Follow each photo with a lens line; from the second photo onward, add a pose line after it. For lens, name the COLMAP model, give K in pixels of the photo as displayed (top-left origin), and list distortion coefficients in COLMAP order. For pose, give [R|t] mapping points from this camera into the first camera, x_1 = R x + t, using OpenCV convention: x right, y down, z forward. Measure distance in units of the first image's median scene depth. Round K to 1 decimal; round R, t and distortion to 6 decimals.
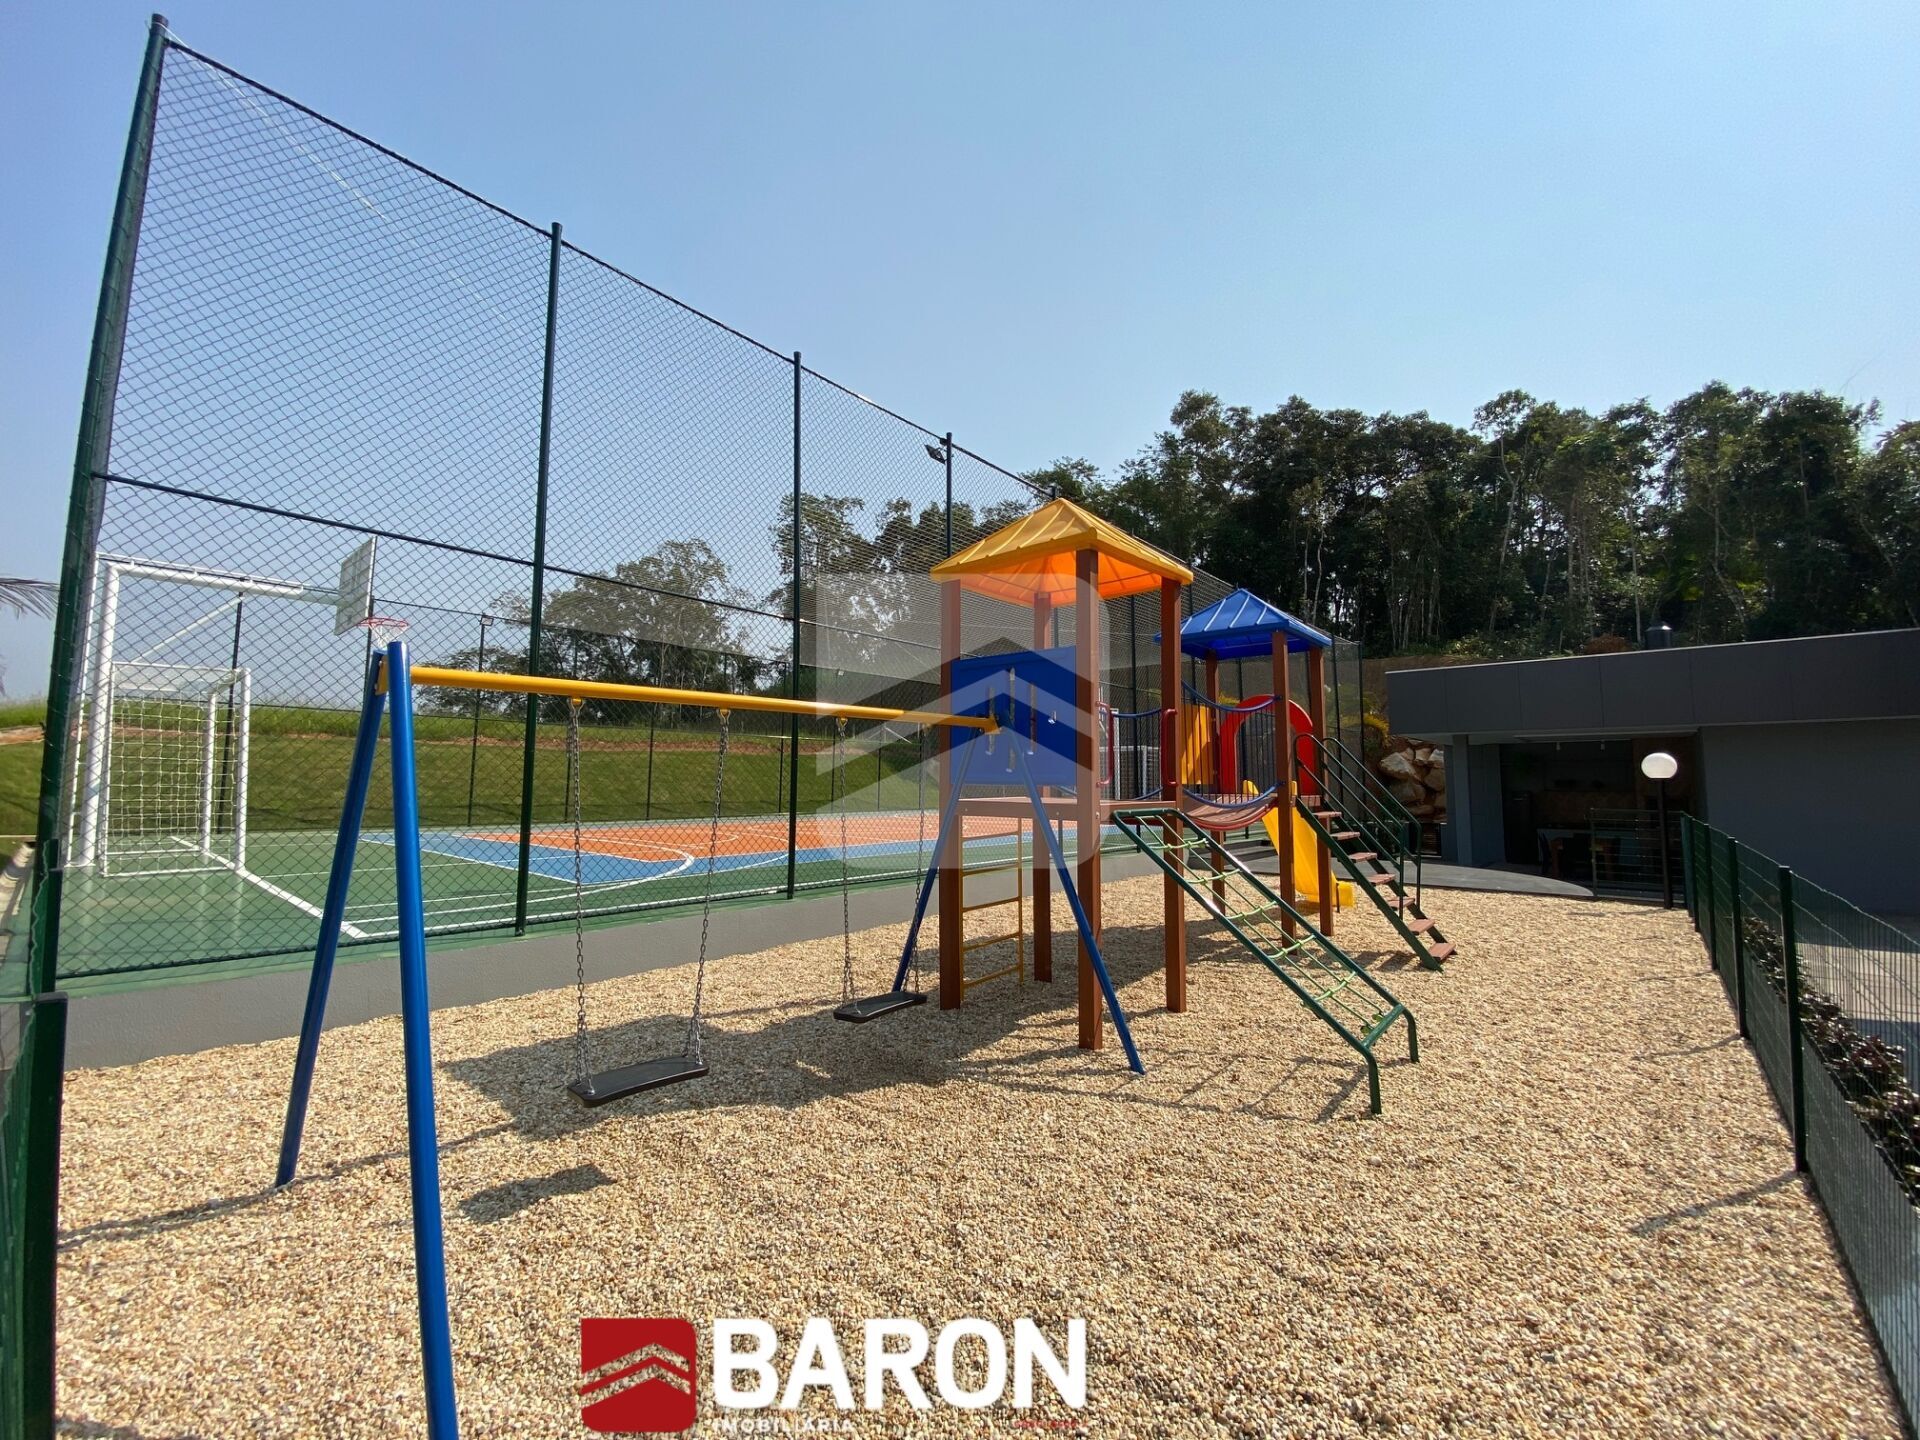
lens RADIAL K [[768.3, 0, 997.6], [0, 768.3, 738.2], [0, 0, 1]] dist [-0.012889, -0.003126]
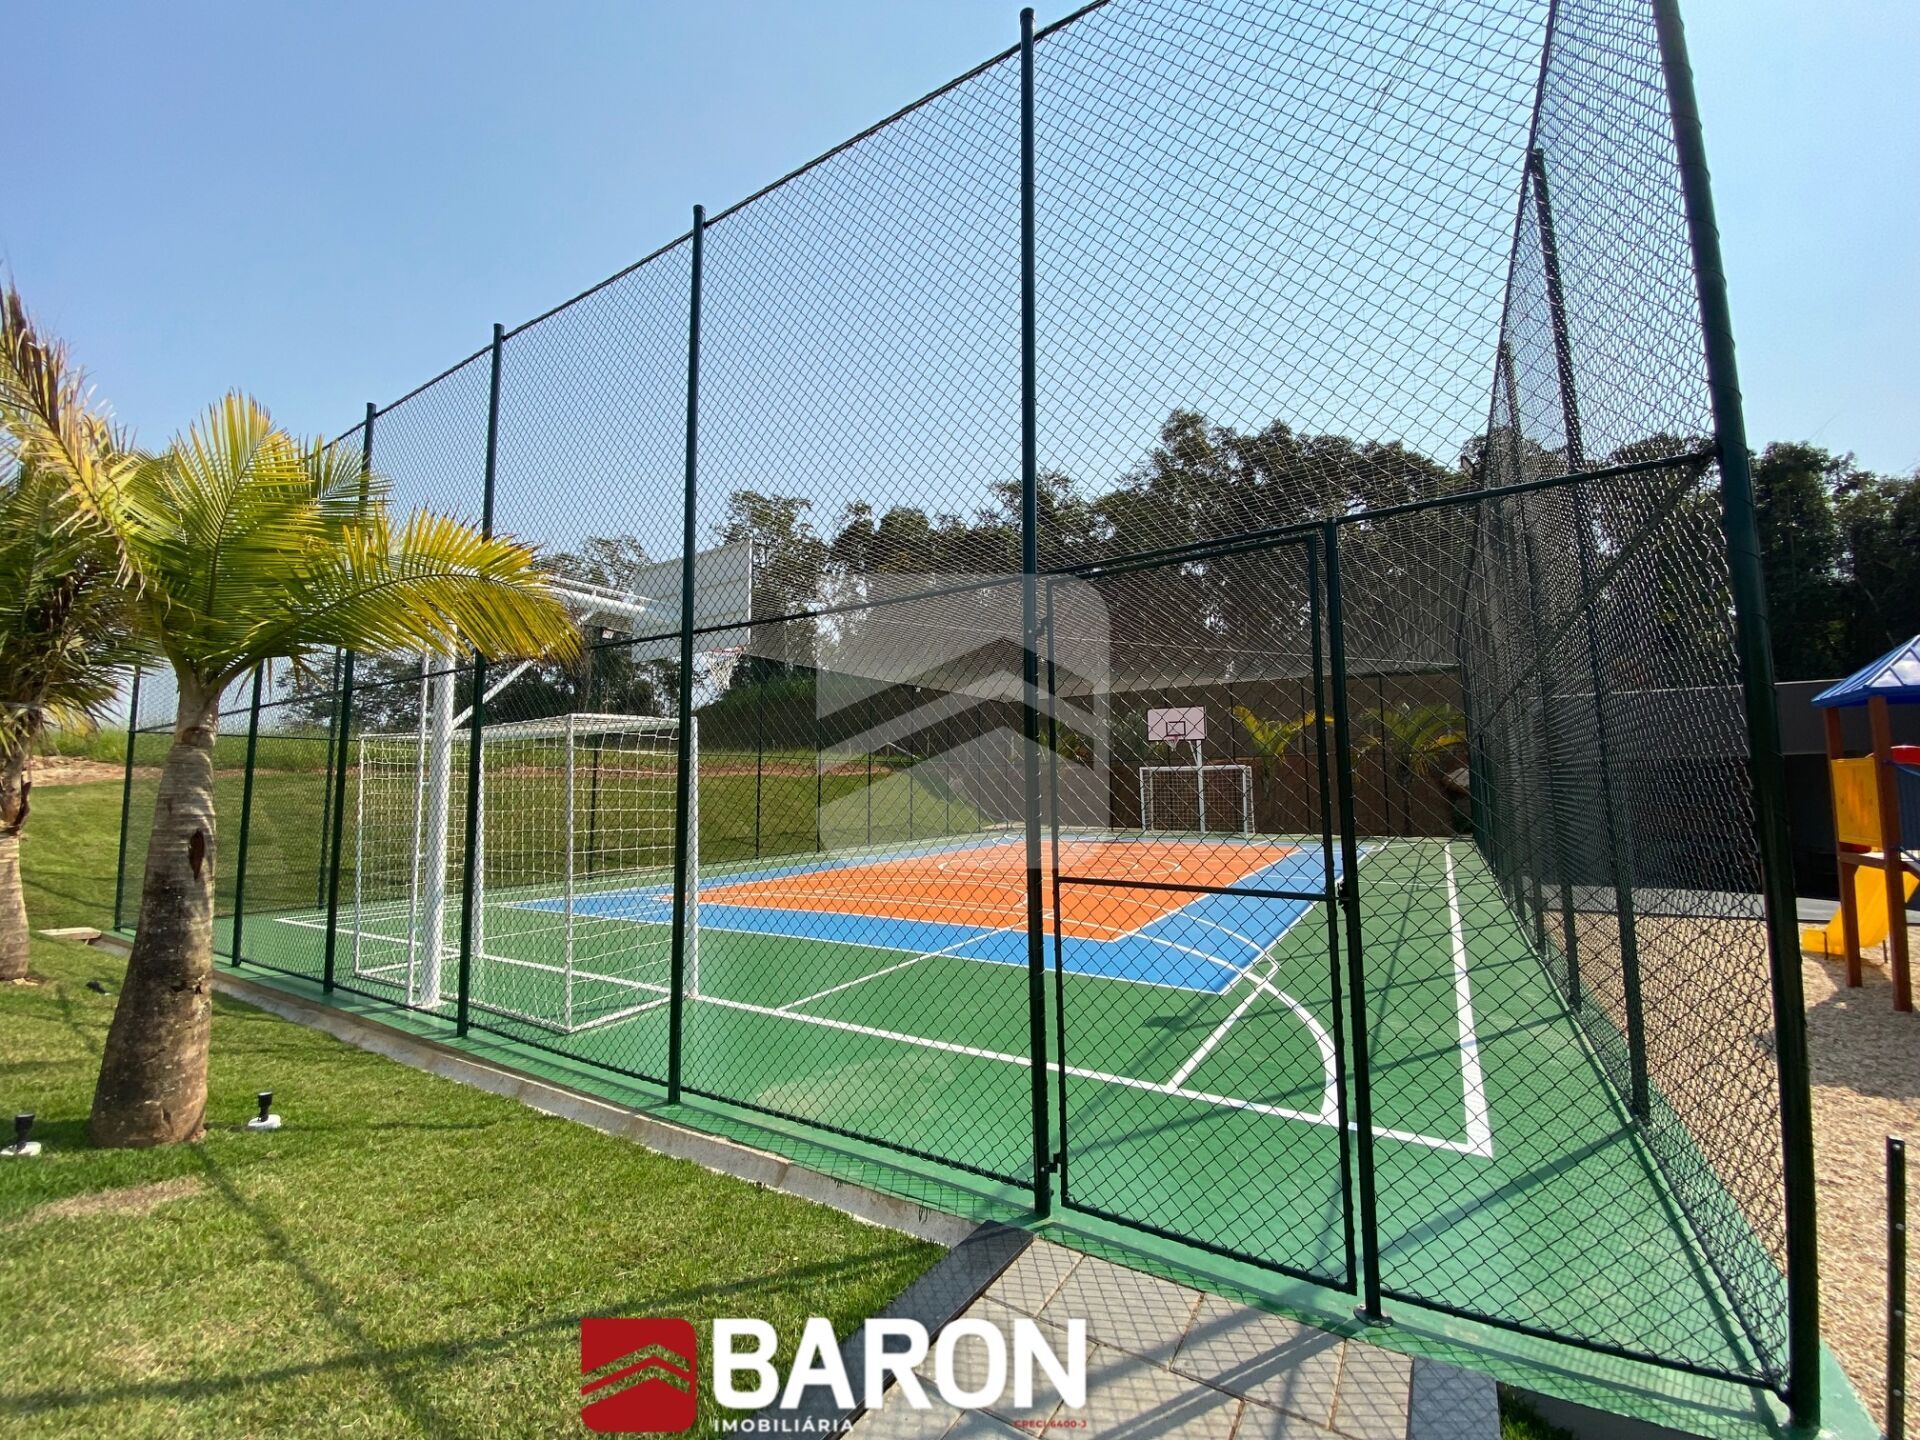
lens RADIAL K [[768.3, 0, 969.5], [0, 768.3, 724.3], [0, 0, 1]] dist [-0.012889, -0.003126]
pose [[0.989947, 0.001756, 0.141429, -0.125646], [0.001999, 0.999649, -0.026408, -0.009018], [-0.141426, 0.026426, 0.989596, 0.040236]]
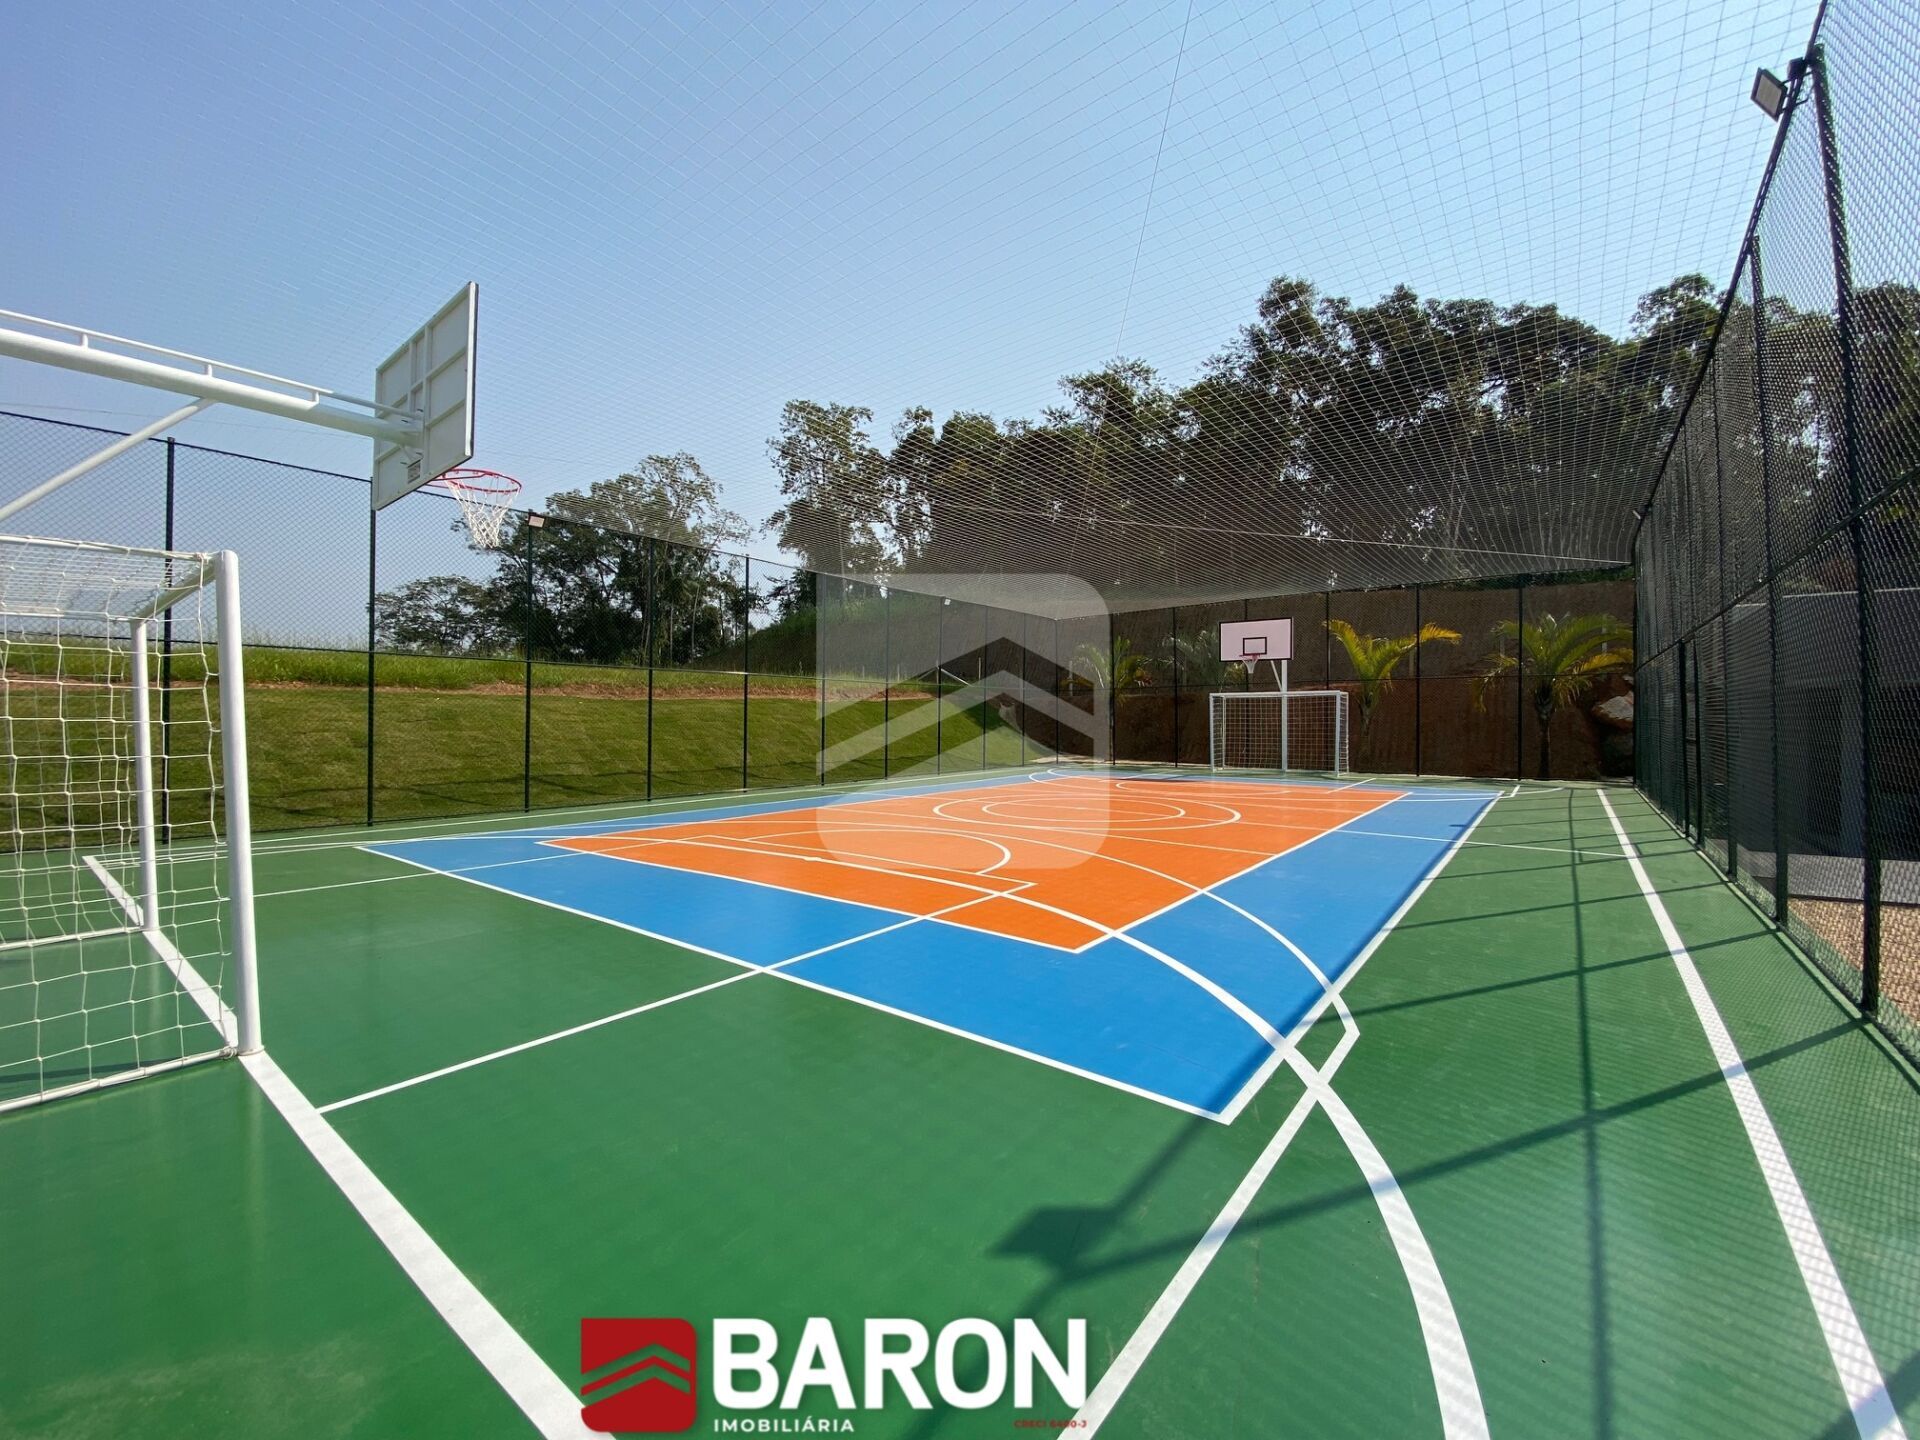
lens RADIAL K [[768.3, 0, 969.0], [0, 768.3, 728.2], [0, 0, 1]] dist [-0.012889, -0.003126]
pose [[0.999617, -0.001083, 0.027669, -0.095083], [-0.000828, 0.997618, 0.068974, -0.004327], [-0.027678, -0.068970, 0.997235, 0.091332]]
